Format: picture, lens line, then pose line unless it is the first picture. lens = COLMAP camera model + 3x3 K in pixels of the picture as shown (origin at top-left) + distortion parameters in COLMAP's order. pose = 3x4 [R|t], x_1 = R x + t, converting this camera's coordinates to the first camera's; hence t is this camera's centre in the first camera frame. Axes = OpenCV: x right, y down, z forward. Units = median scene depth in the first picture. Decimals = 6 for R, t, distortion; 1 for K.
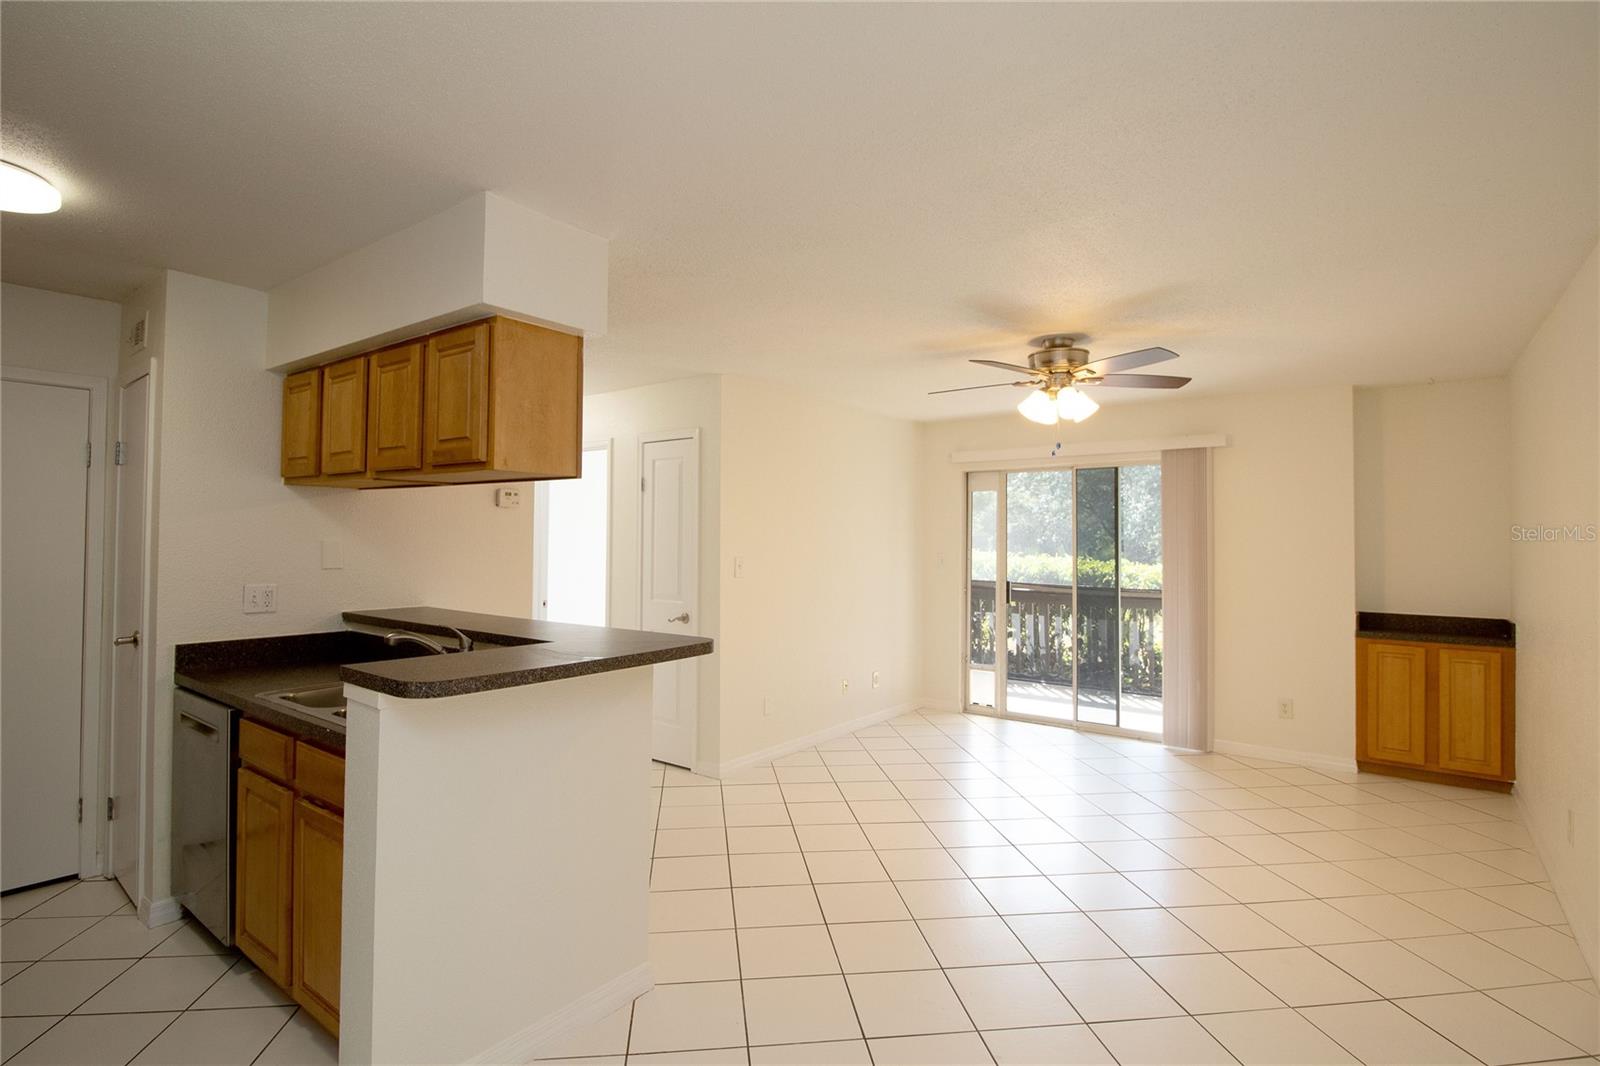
lens RADIAL K [[780.6, 0, 786.3], [0, 780.6, 520.7], [0, 0, 1]] dist [0.001230, -0.014536]
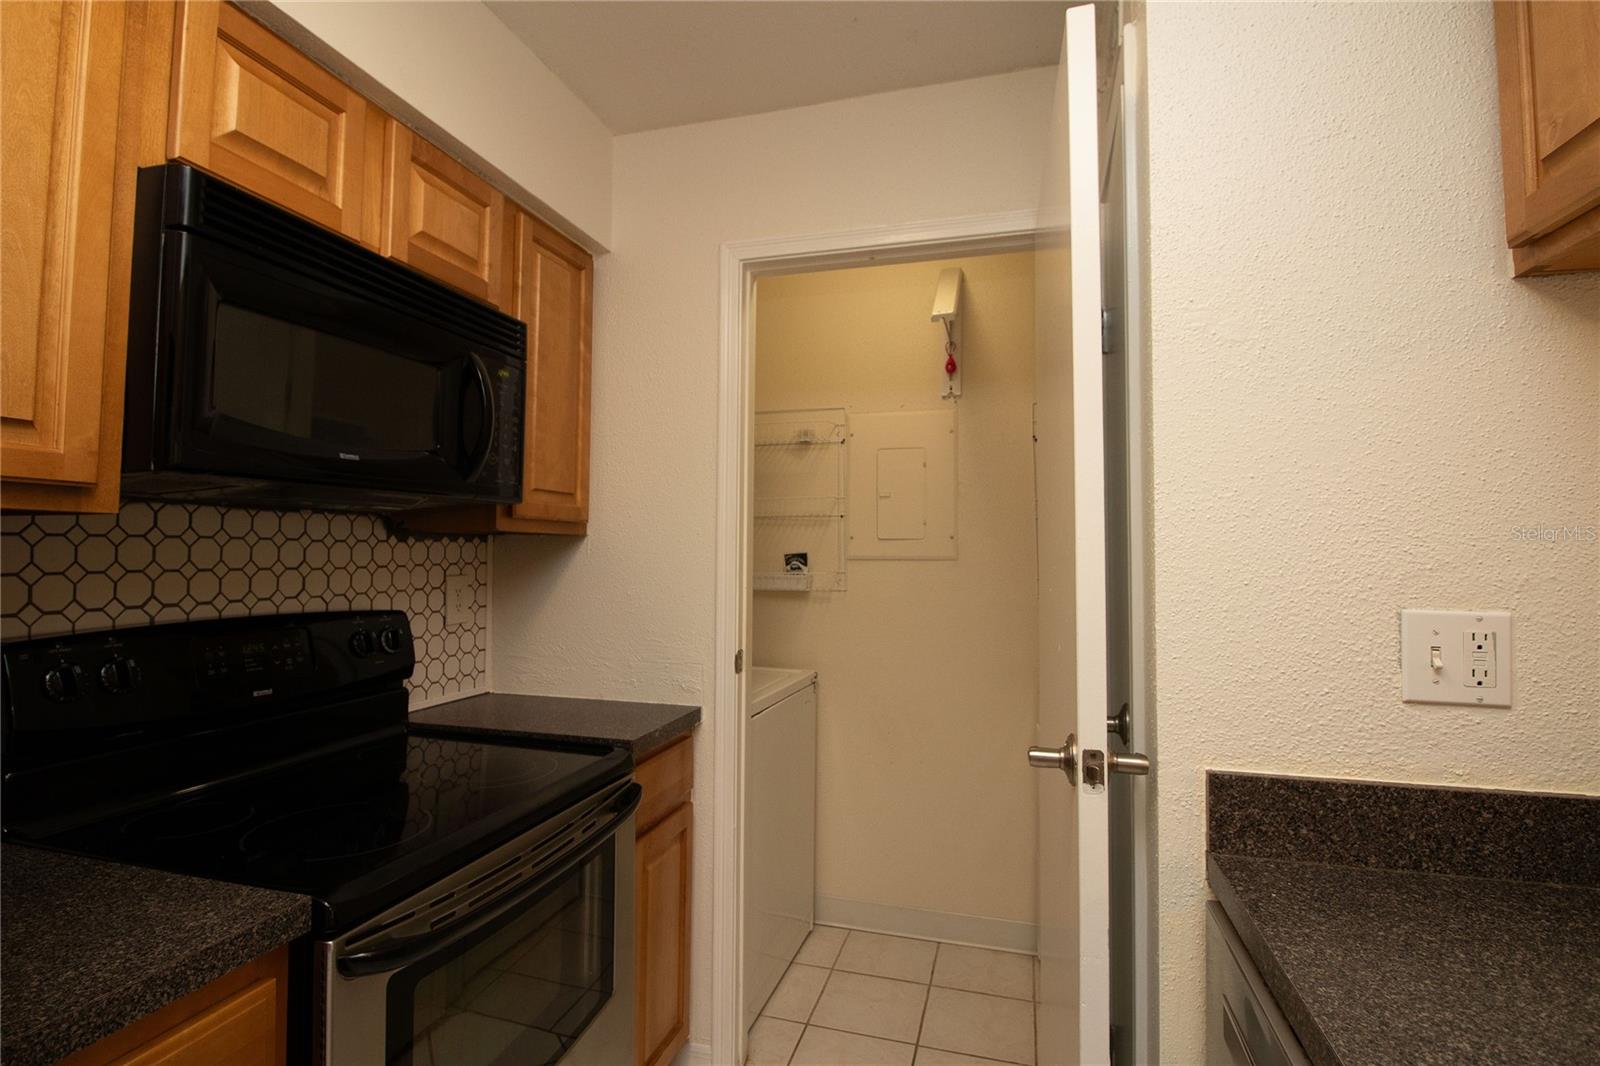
lens RADIAL K [[780.6, 0, 786.3], [0, 780.6, 520.7], [0, 0, 1]] dist [0.001230, -0.014536]
pose [[0.361774, -0.040409, -0.931390, -0.491731], [0.025644, 0.999113, -0.033386, 0.050773], [0.931913, -0.011807, 0.362489, 0.654676]]
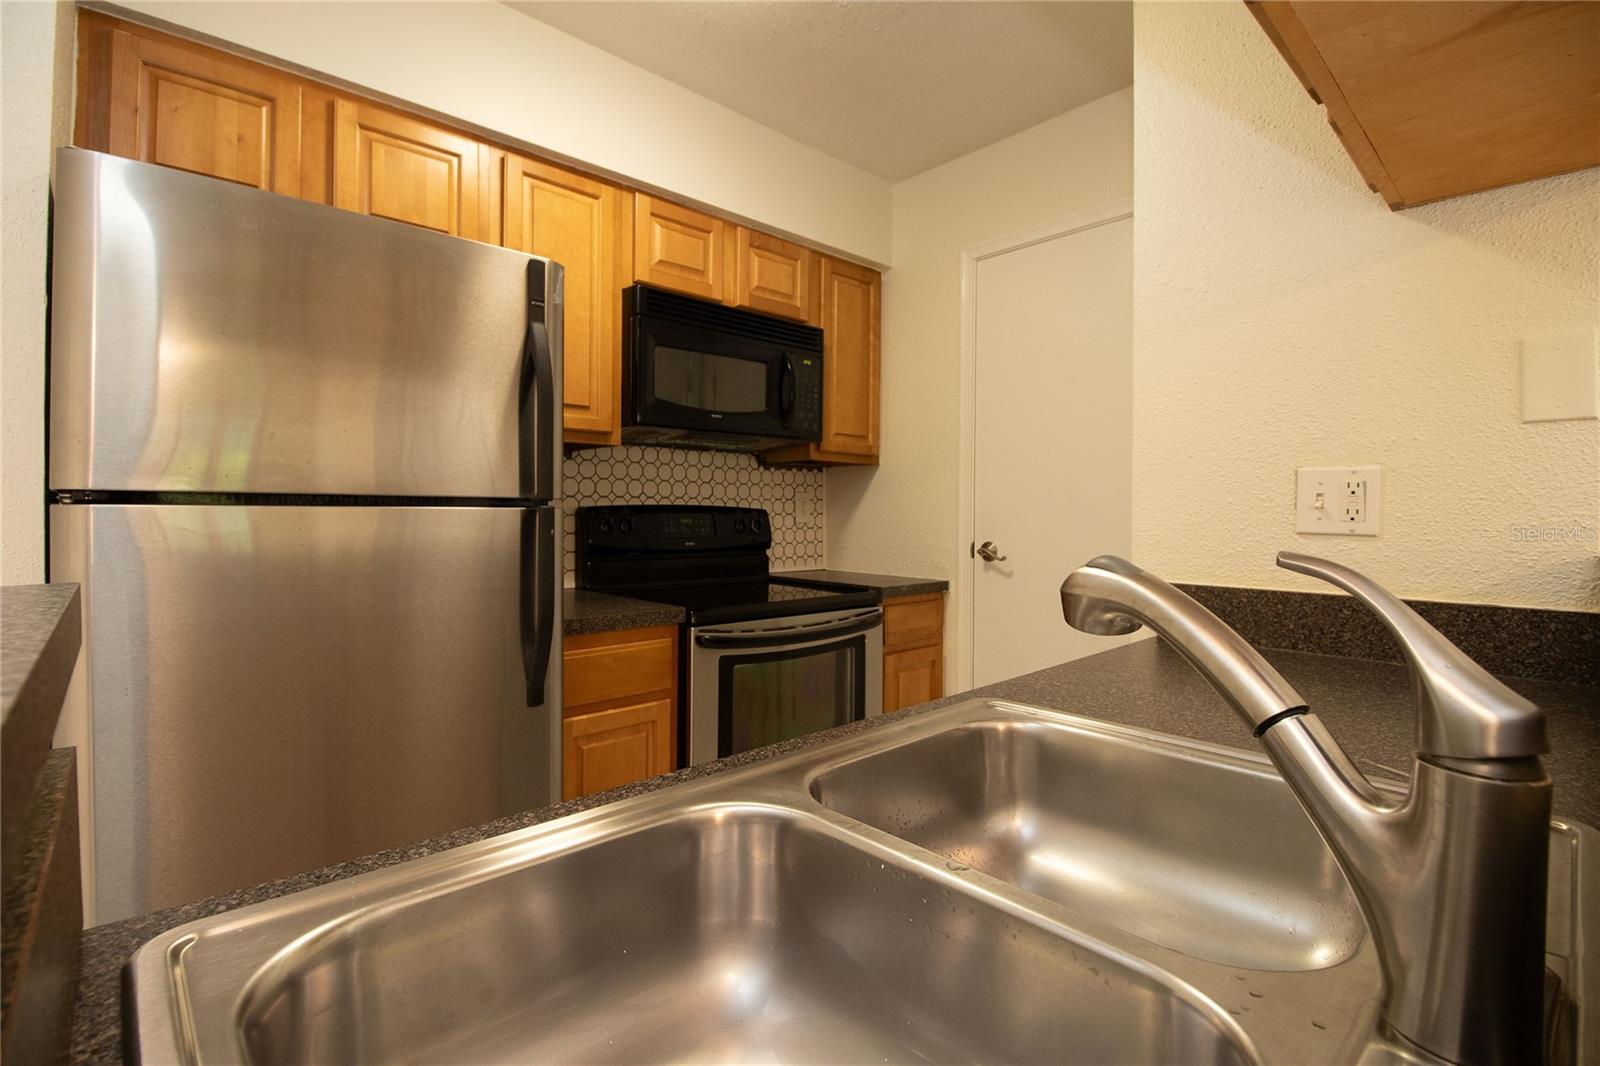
lens RADIAL K [[733.4, 0, 787.9], [0, 733.4, 518.6], [0, 0, 1]] dist [0.002140, -0.018613]
pose [[-0.179552, 0.002277, -0.983746, -0.240337], [0.024999, 0.999685, -0.002249, 0.104305], [0.983431, -0.024996, -0.179552, 0.789524]]
